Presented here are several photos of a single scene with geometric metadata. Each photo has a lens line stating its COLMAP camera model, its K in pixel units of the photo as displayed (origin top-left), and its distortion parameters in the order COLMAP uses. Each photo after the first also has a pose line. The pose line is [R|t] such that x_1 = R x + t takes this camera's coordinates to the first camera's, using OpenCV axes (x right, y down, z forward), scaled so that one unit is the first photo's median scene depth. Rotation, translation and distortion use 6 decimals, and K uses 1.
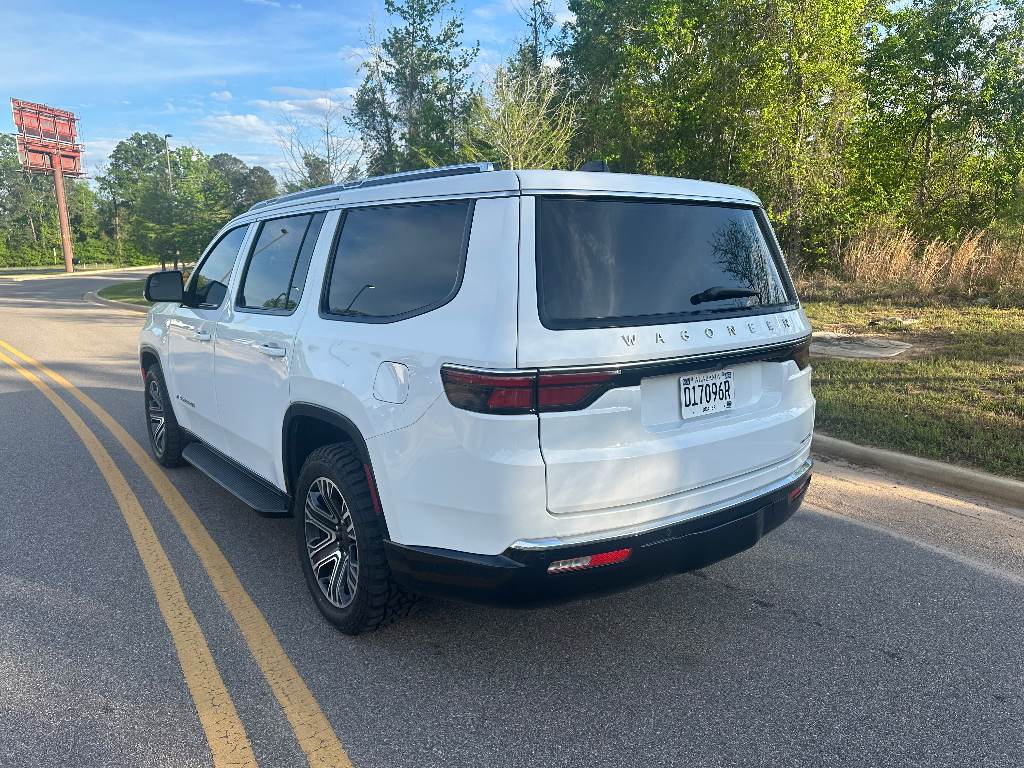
lens RADIAL K [[717.1, 0, 528.8], [0, 717.1, 367.6], [0, 0, 1]] dist [0.019101, -0.026724]
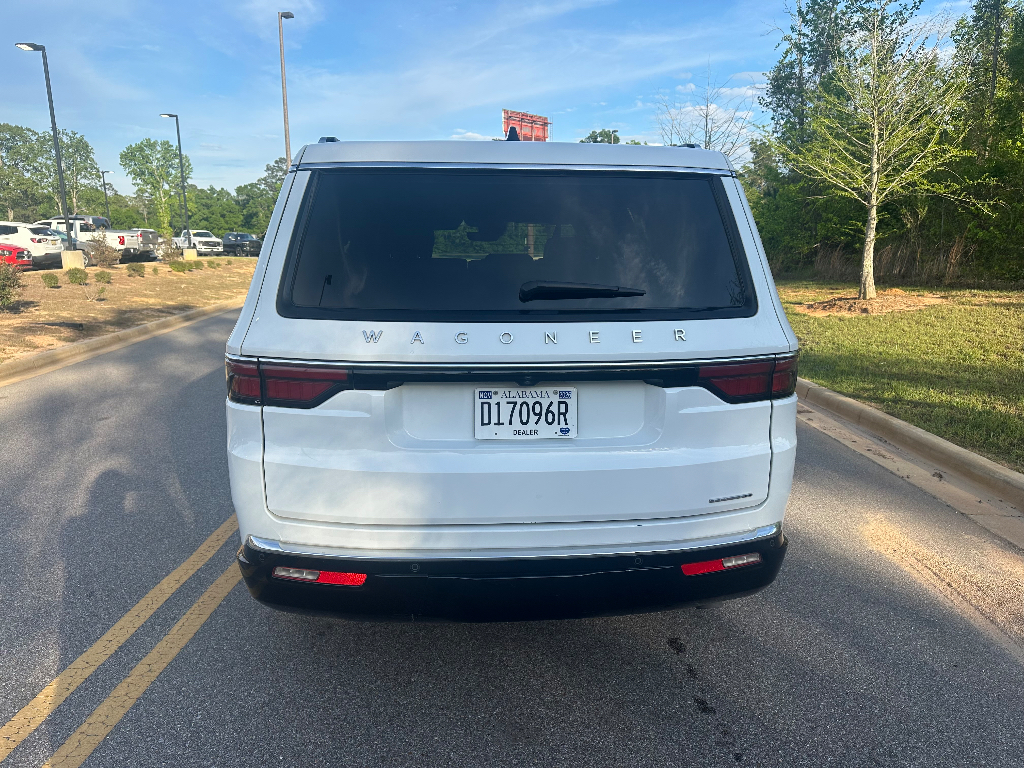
lens RADIAL K [[717.1, 0, 510.3], [0, 717.1, 384.6], [0, 0, 1]] dist [0.019101, -0.026724]
pose [[0.835883, 0.114582, -0.536815, 0.656126], [-0.093022, 0.993394, 0.067192, -0.047522], [0.540968, -0.006229, 0.841020, 0.323919]]
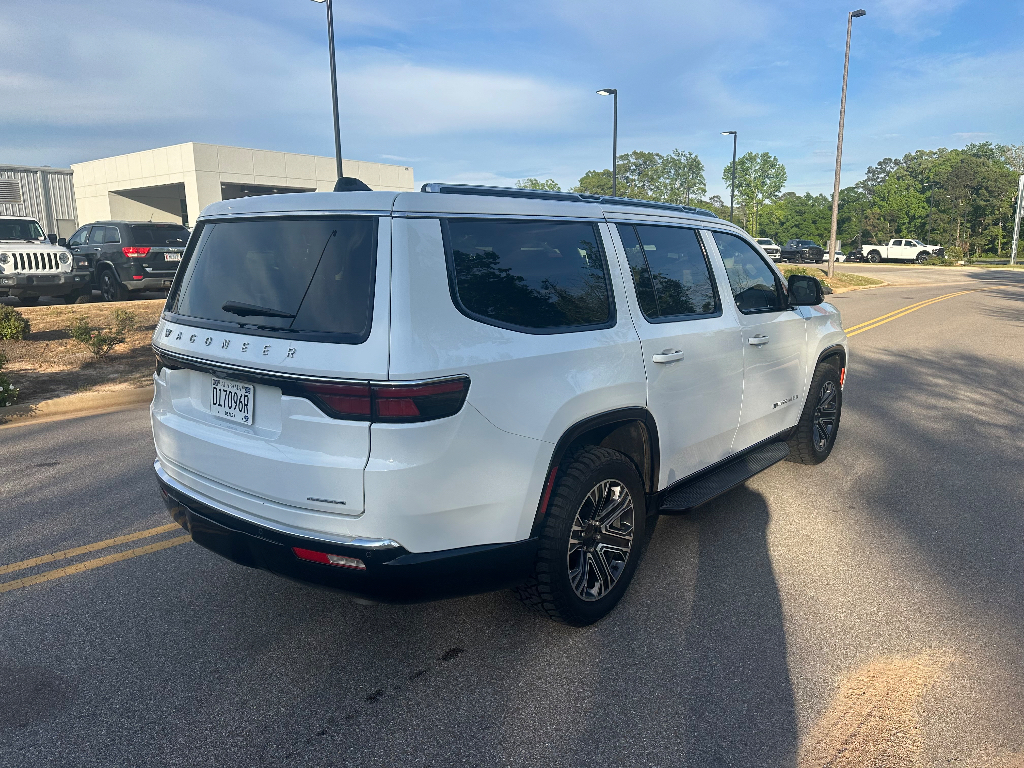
lens RADIAL K [[717.1, 0, 517.7], [0, 717.1, 380.9], [0, 0, 1]] dist [0.019101, -0.026724]
pose [[0.219256, 0.181519, -0.958633, 1.361561], [-0.148985, 0.977247, 0.150969, -0.217322], [0.964225, 0.109721, 0.241311, 1.147337]]
